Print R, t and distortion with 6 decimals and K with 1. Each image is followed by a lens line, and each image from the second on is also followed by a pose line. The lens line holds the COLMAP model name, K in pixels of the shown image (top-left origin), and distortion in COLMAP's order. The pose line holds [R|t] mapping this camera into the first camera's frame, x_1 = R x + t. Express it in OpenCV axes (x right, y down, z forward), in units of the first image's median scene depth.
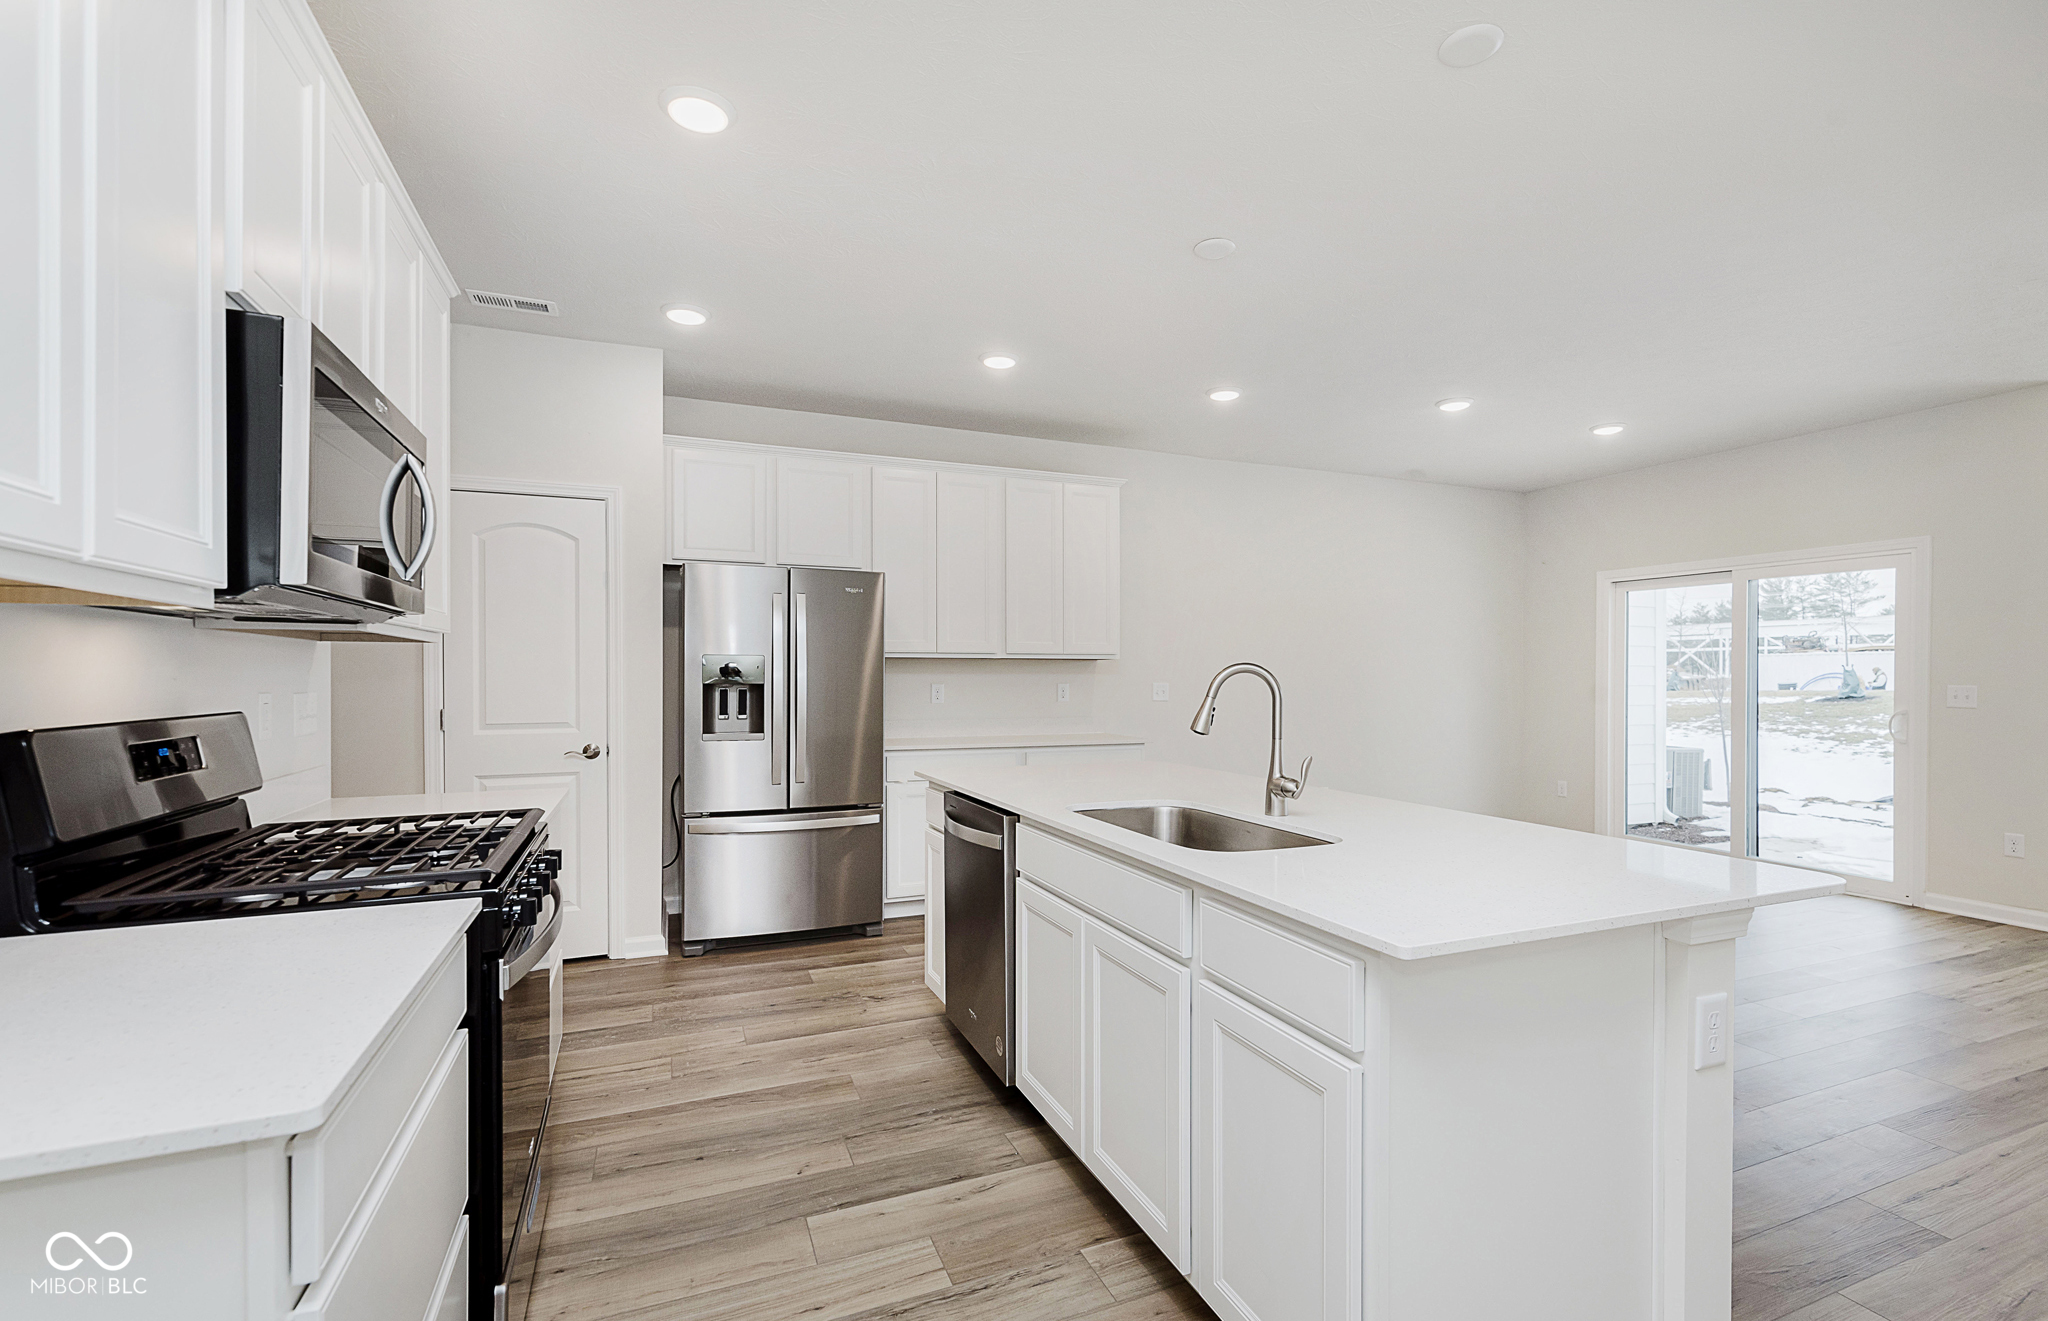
lens RADIAL K [[893.4, 0, 1039.0], [0, 893.4, 678.0], [0, 0, 1]] dist [0.003404, 0.000075]
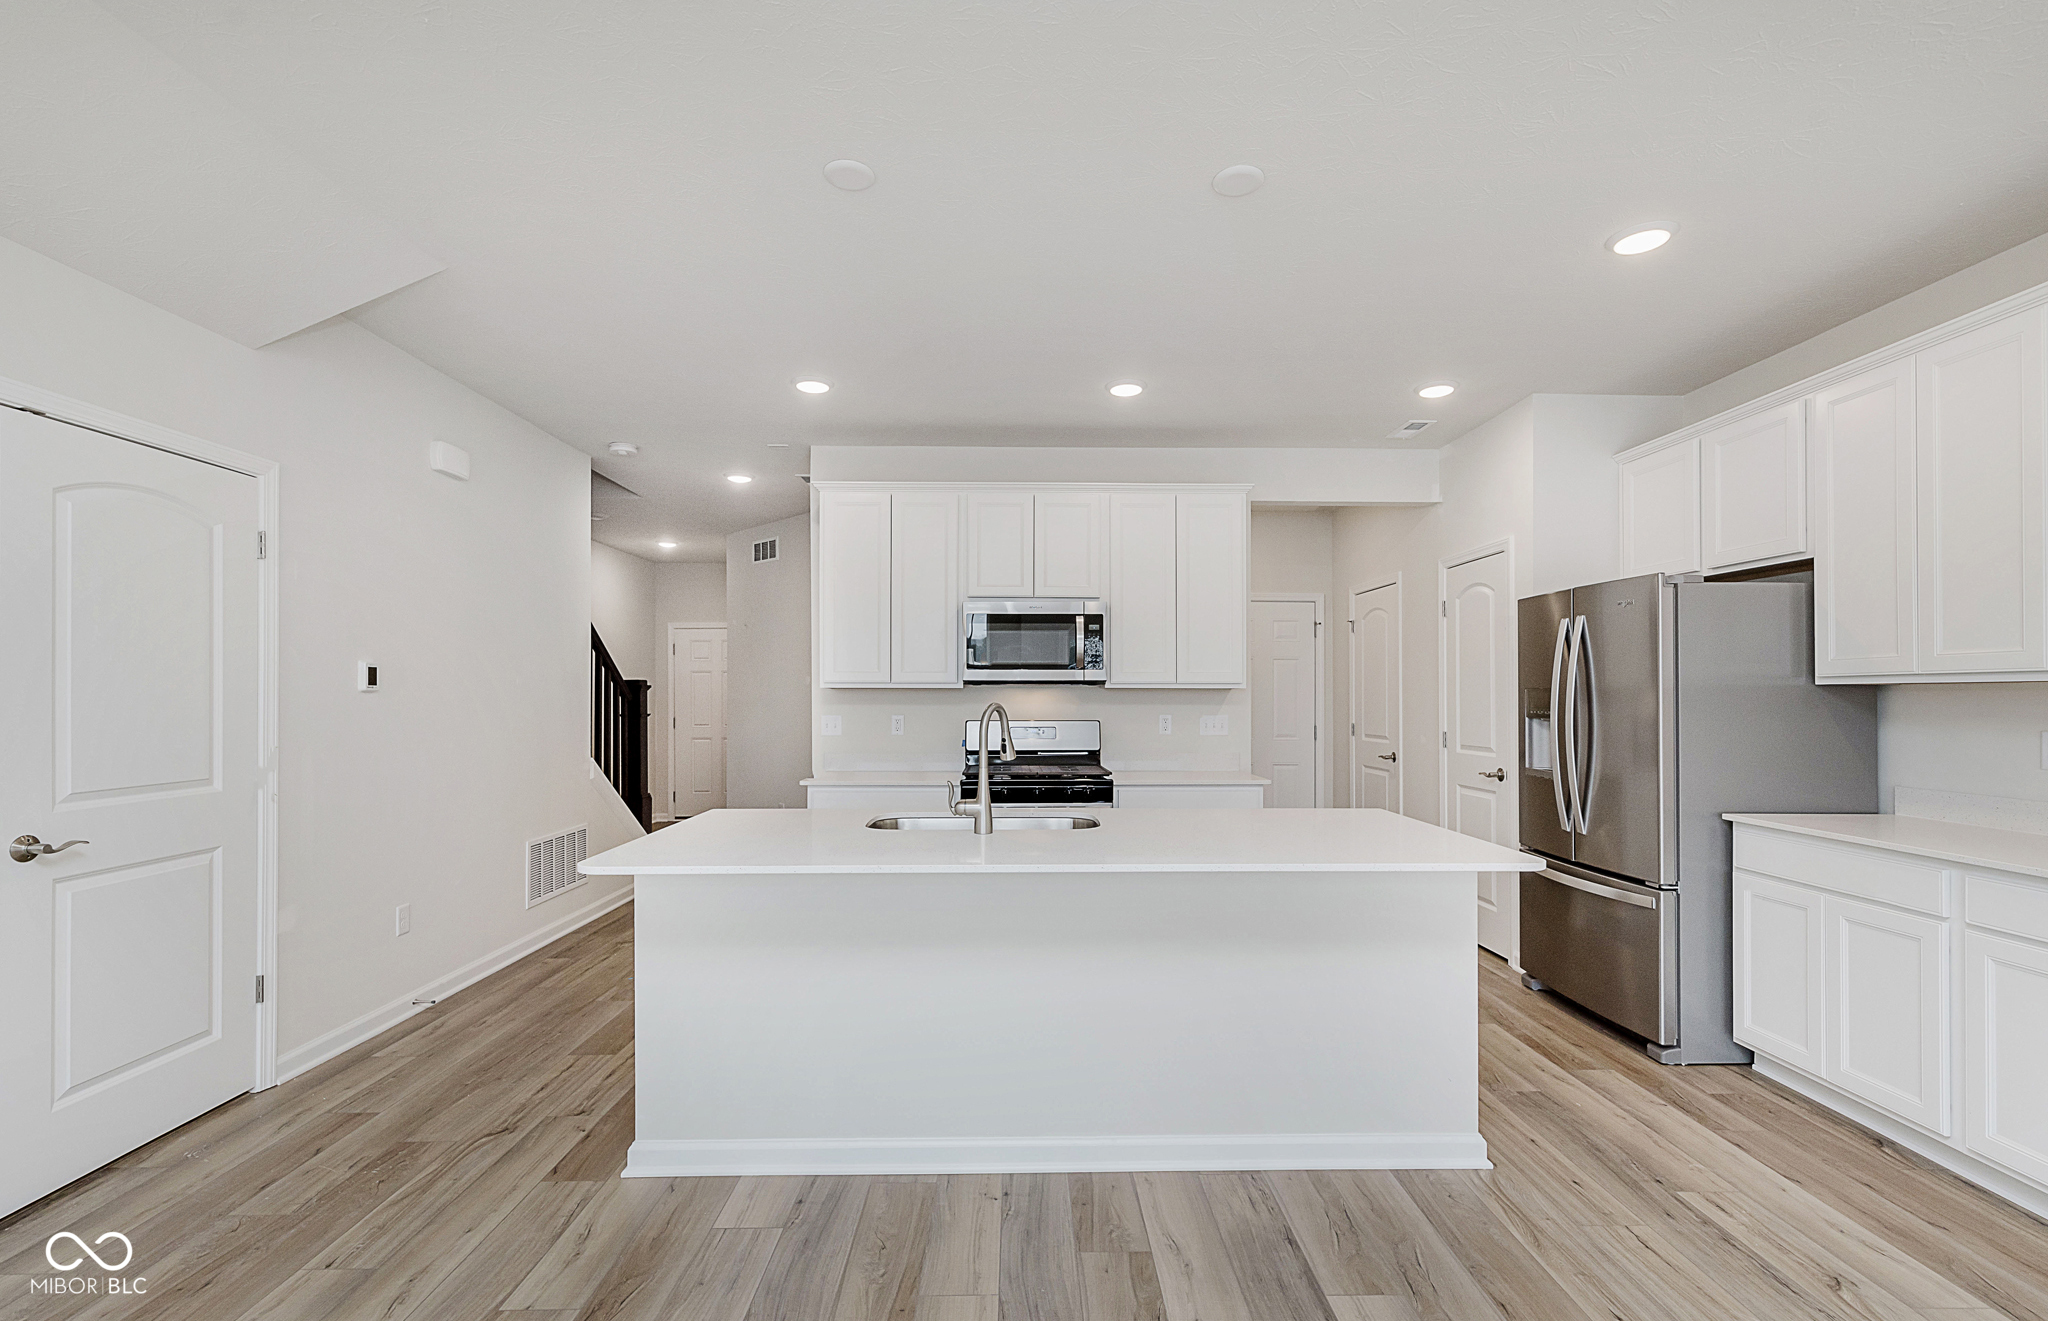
lens RADIAL K [[936.4, 0, 1028.5], [0, 936.4, 686.0], [0, 0, 1]] dist [0.004875, -0.000079]
pose [[-0.380999, -0.004642, -0.924564, 0.807797], [-0.004055, 0.999986, -0.003350, -0.018191], [0.924567, 0.002473, -0.381012, 0.898818]]
